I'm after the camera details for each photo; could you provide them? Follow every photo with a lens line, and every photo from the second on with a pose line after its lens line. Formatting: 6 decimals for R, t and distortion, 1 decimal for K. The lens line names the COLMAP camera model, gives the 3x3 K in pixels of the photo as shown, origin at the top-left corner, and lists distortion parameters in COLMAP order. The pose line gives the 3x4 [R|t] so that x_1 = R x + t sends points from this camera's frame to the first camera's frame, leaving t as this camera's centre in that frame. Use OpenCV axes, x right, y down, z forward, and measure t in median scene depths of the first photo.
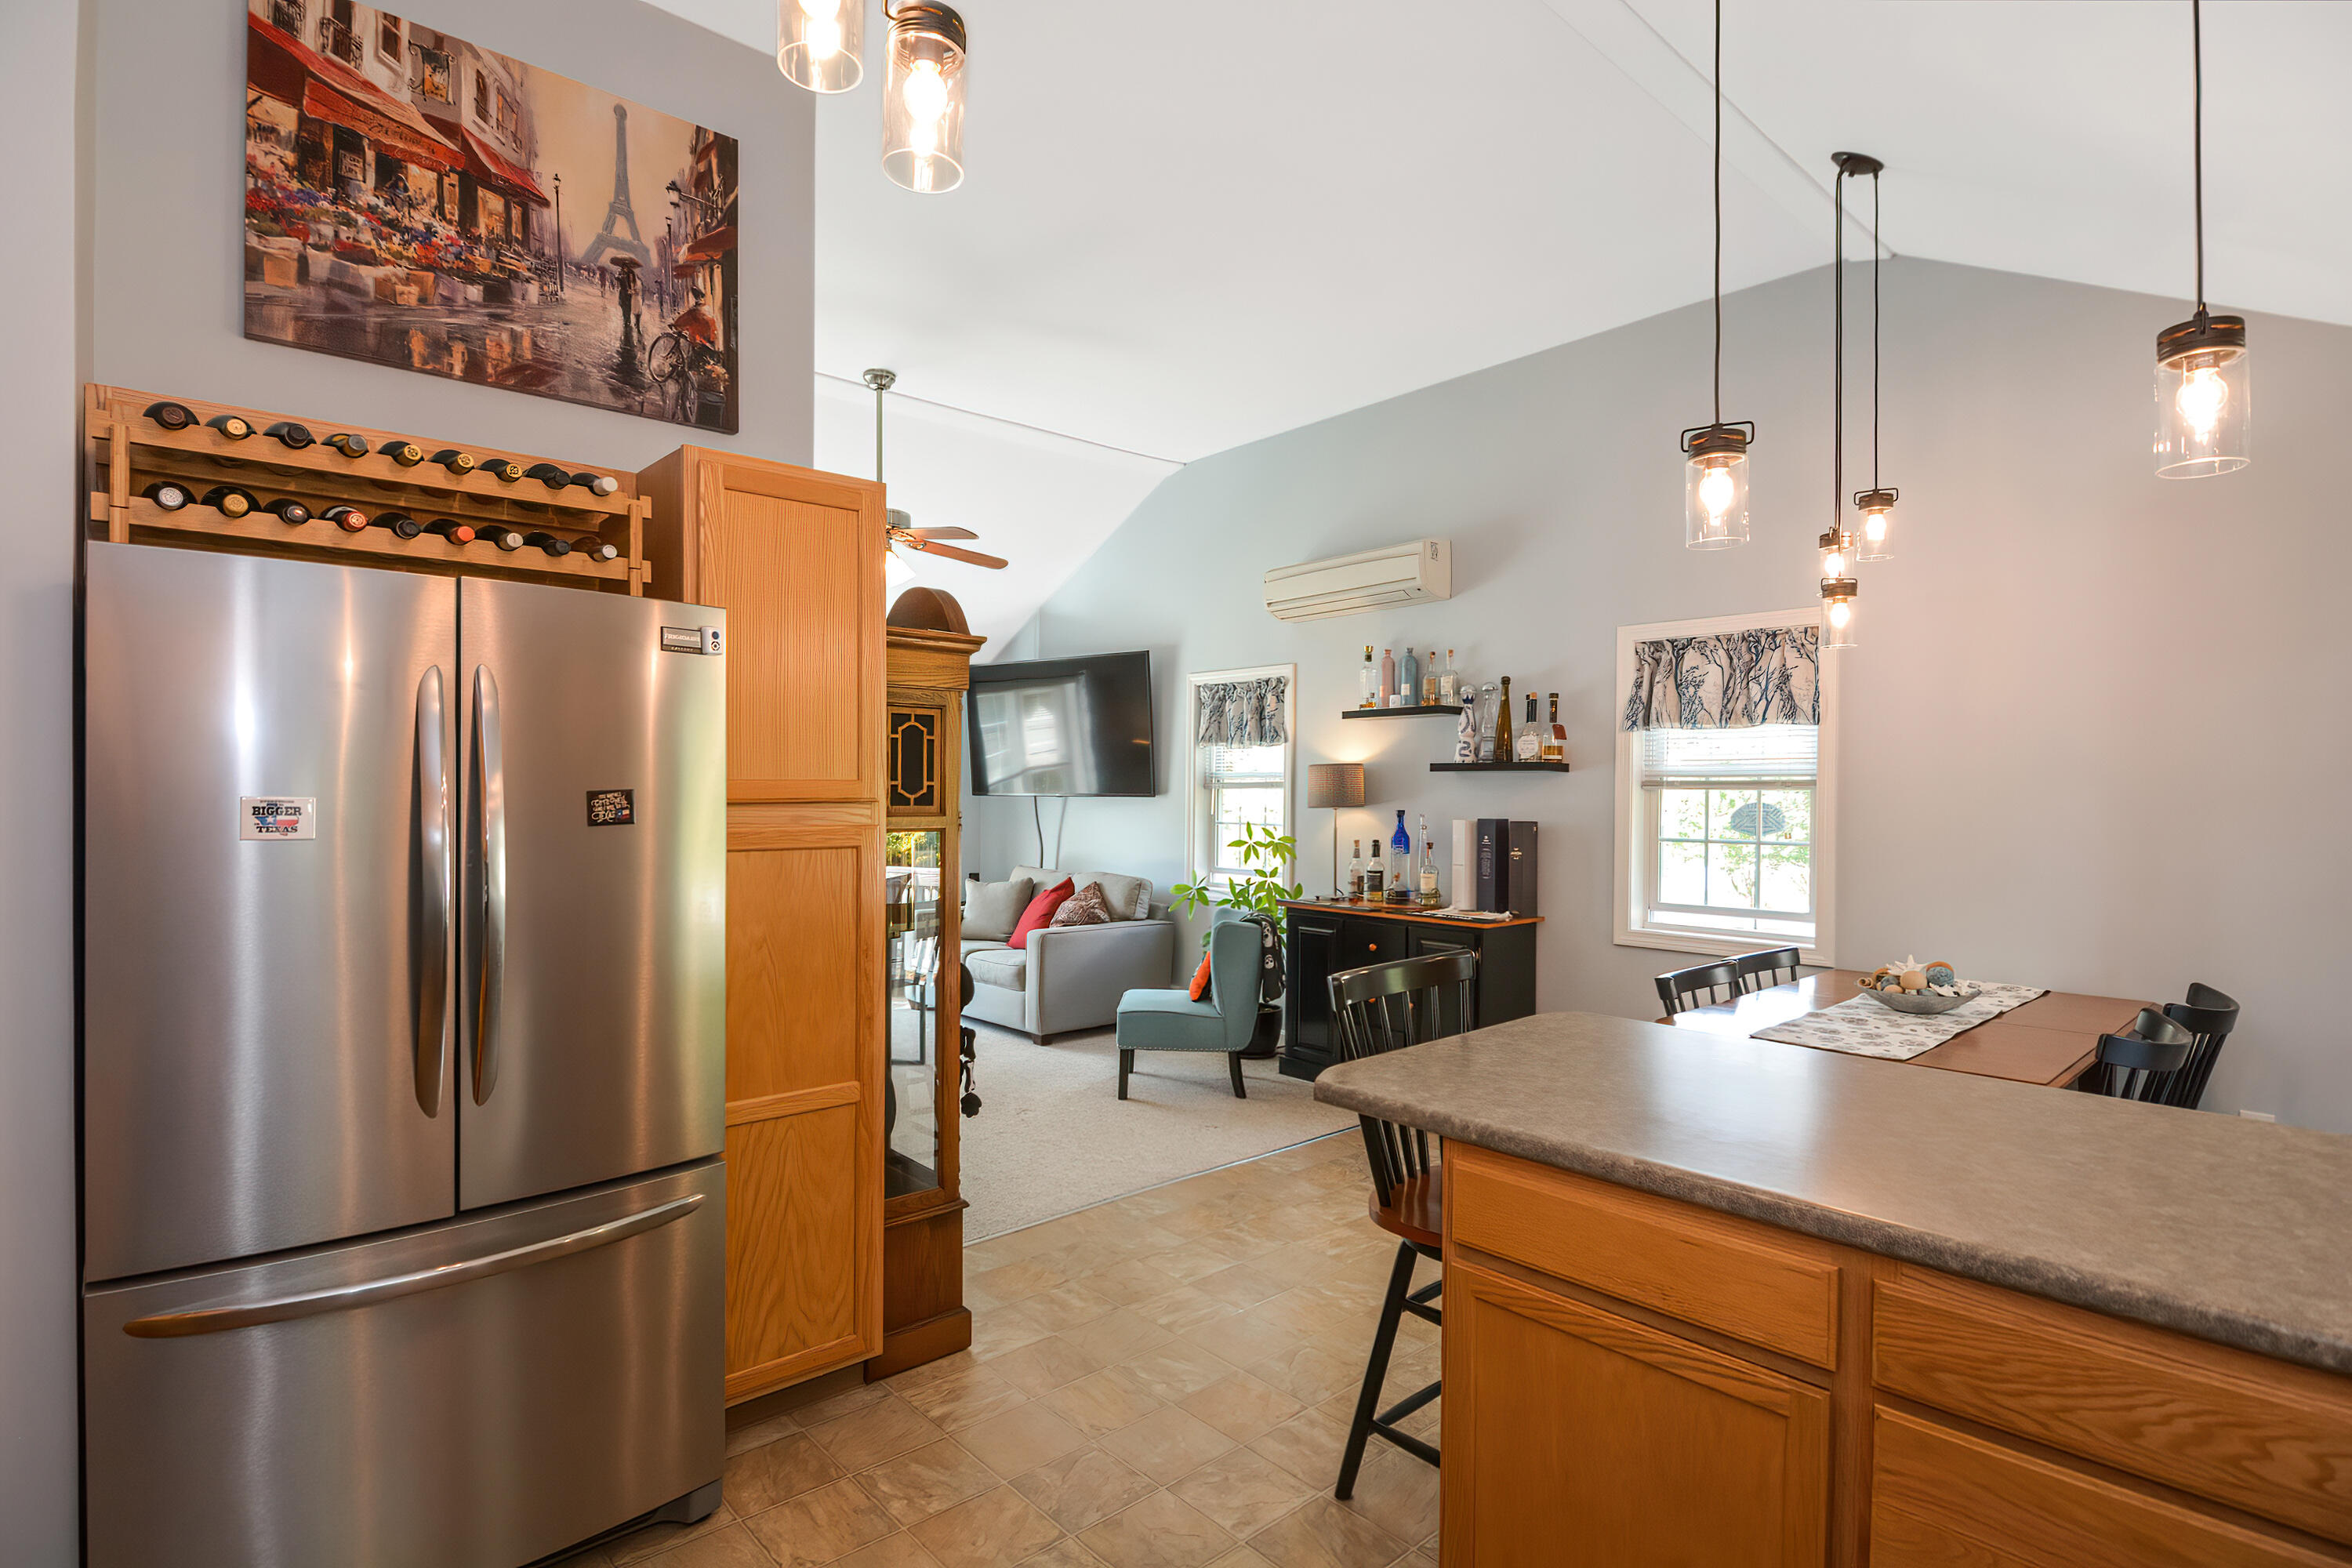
lens RADIAL K [[1158.3, 0, 1170.1], [0, 1158.3, 793.2], [0, 0, 1]] dist [-0.001651, -0.000238]
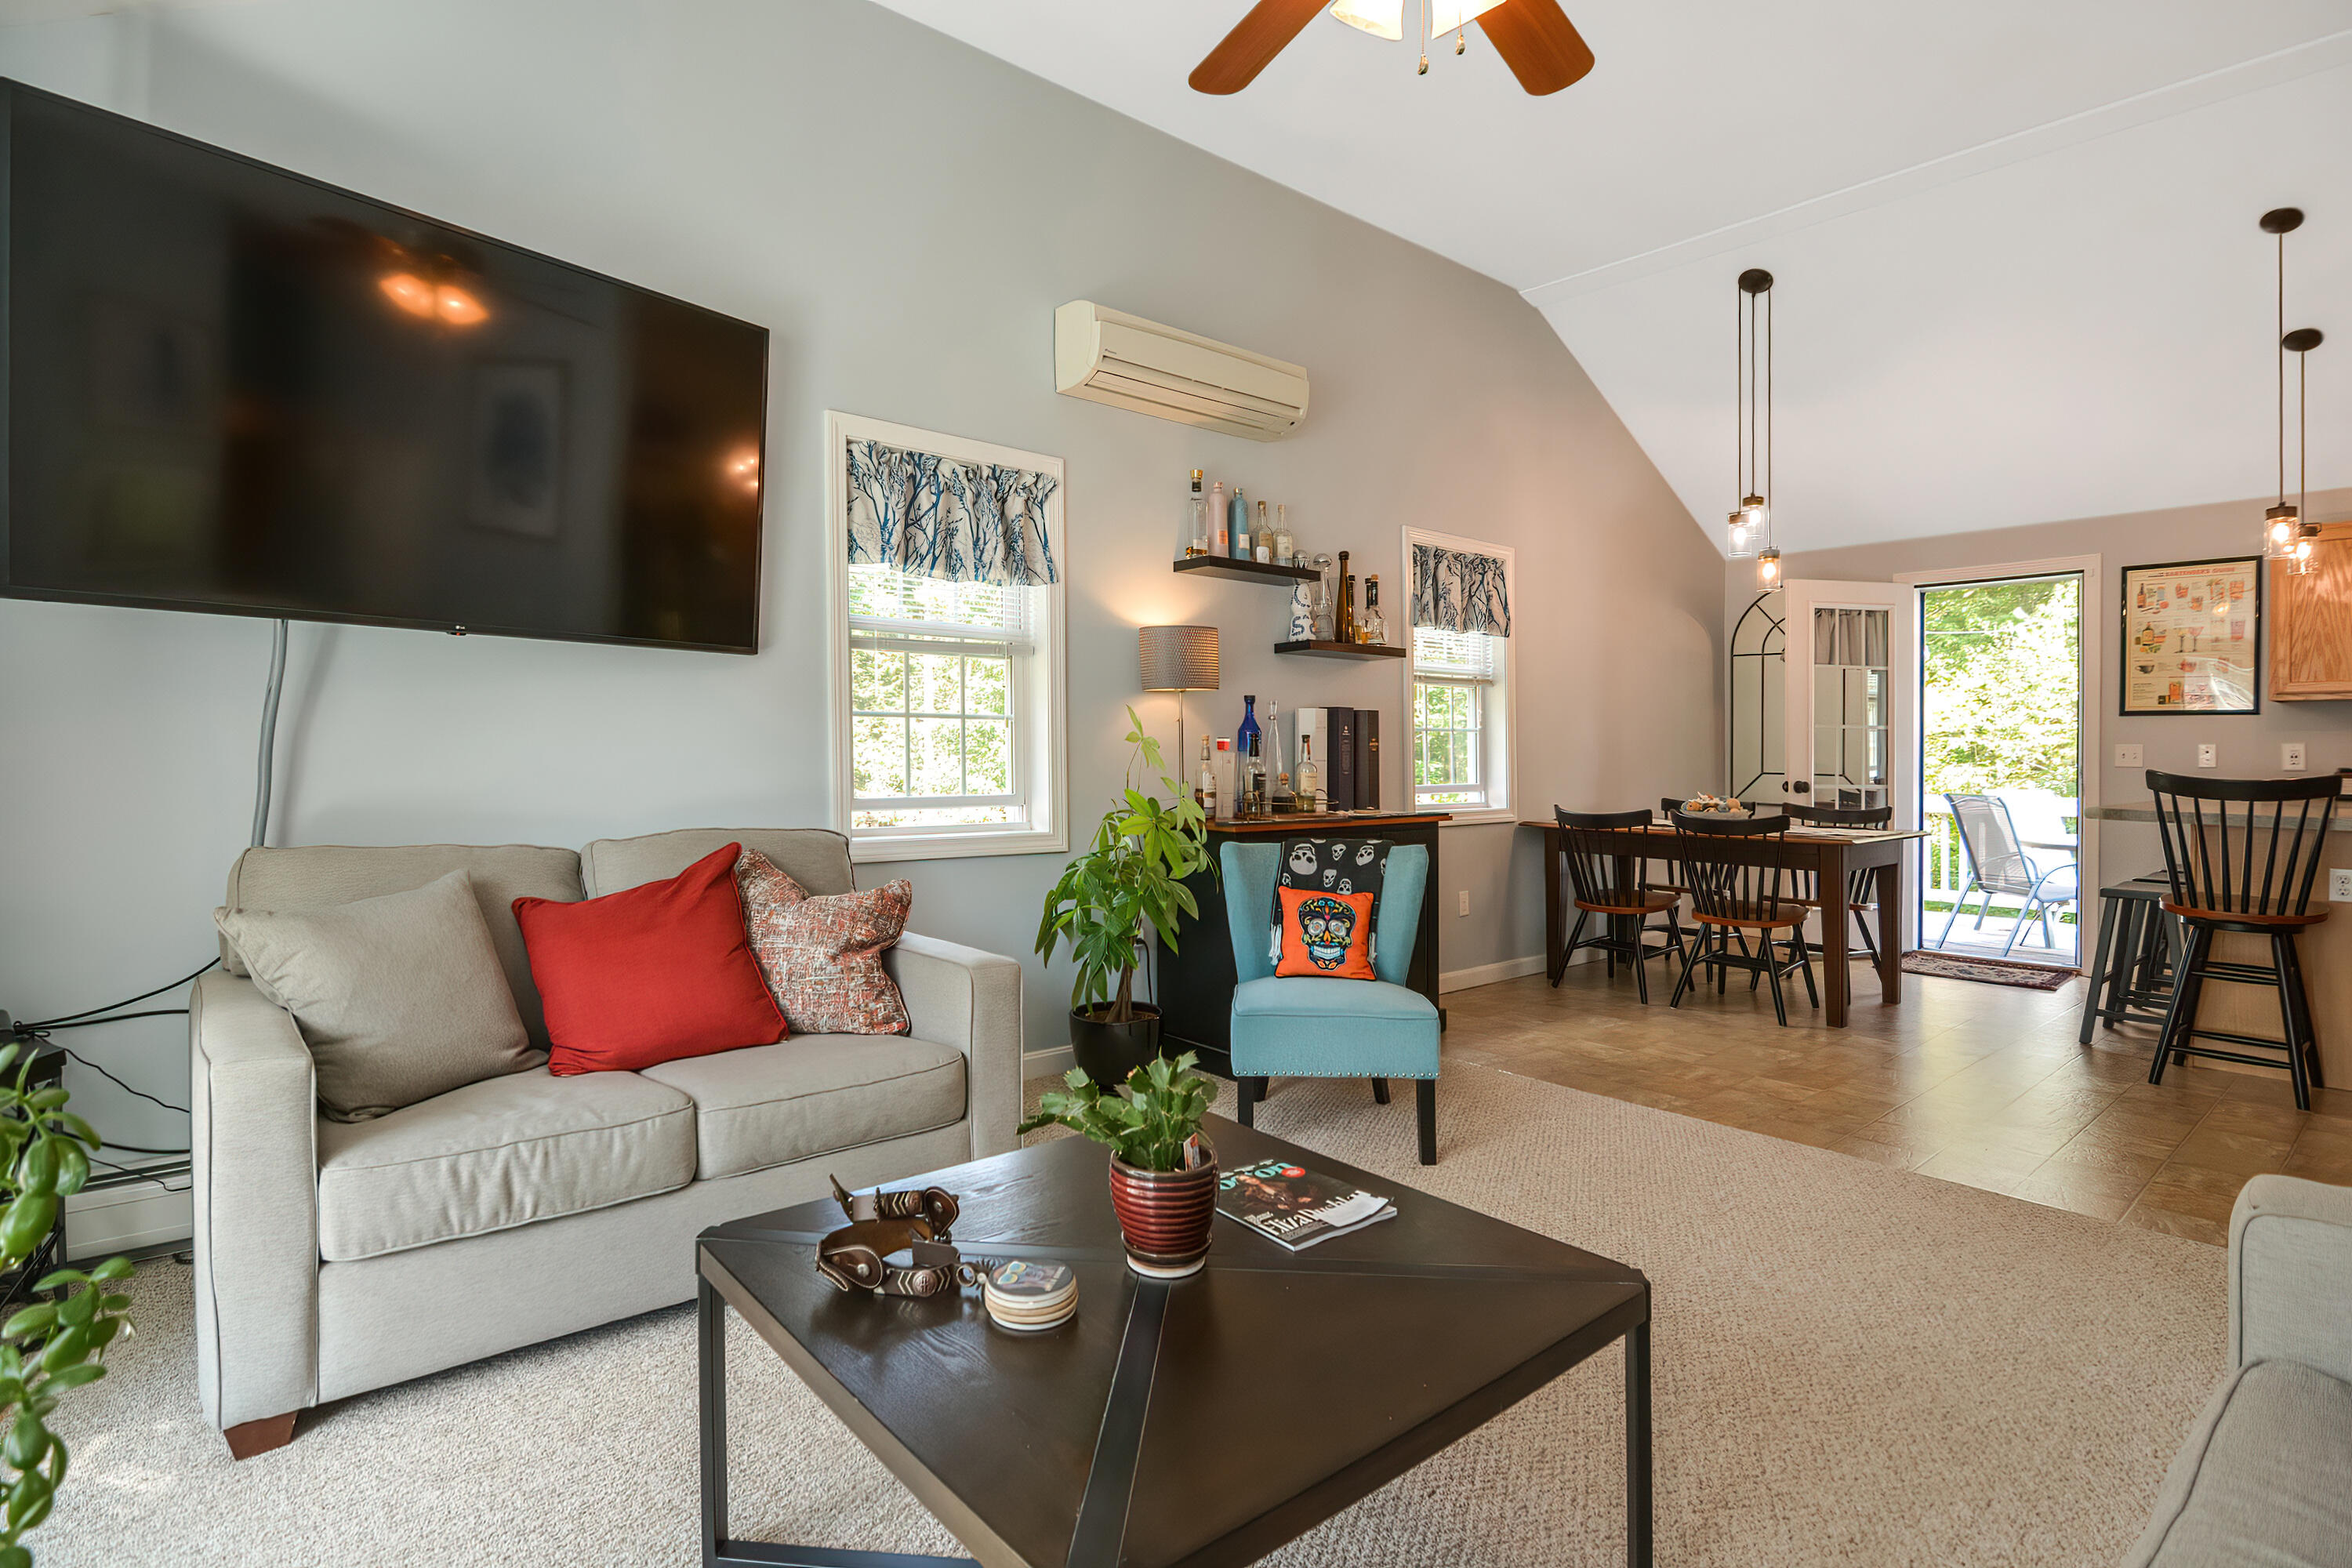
lens RADIAL K [[1165.6, 0, 1181.8], [0, 1165.6, 747.7], [0, 0, 1]] dist [-0.002473, -0.000086]
pose [[0.012777, -0.007098, 0.999893, -0.633848], [-0.003610, 0.999968, 0.007144, 0.048472], [-0.999912, -0.003701, 0.012751, 1.117680]]
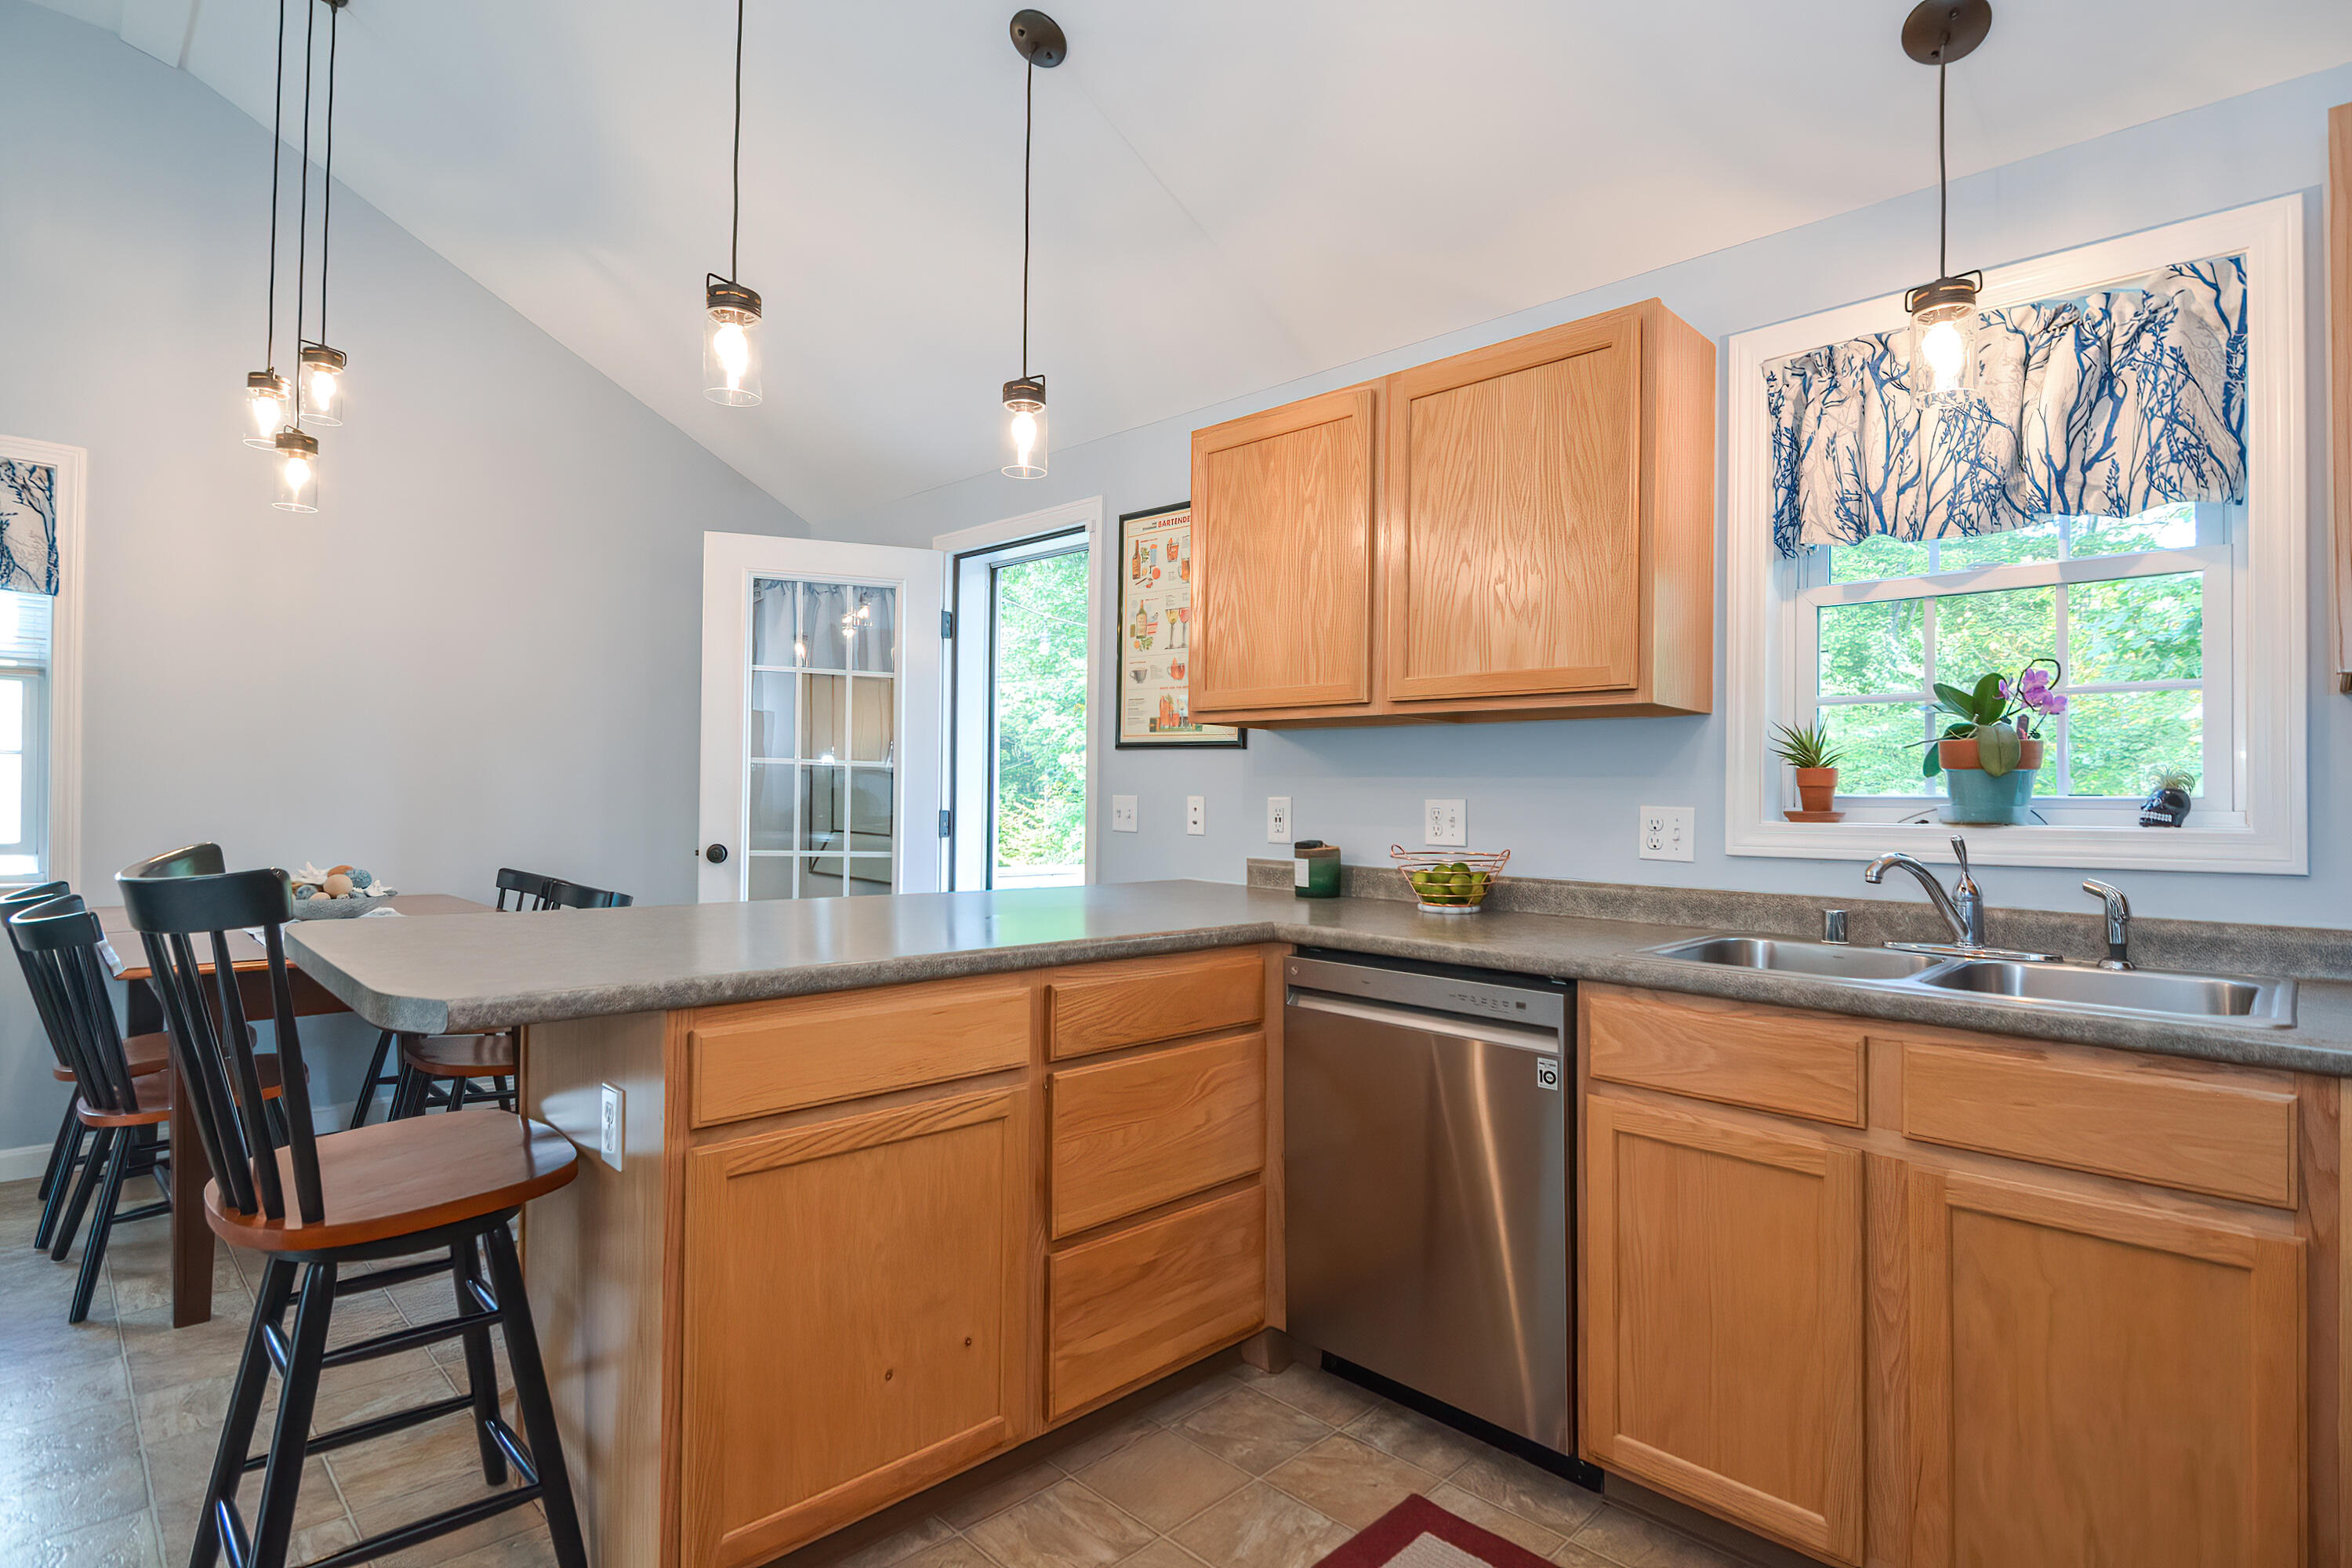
lens RADIAL K [[1158.3, 0, 1170.1], [0, 1158.3, 793.2], [0, 0, 1]] dist [-0.001651, -0.000238]
pose [[-0.061183, 0.000952, 0.998126, -0.213316], [-0.018814, 0.999821, -0.002107, 0.049492], [-0.997949, -0.018907, -0.061155, 0.249879]]
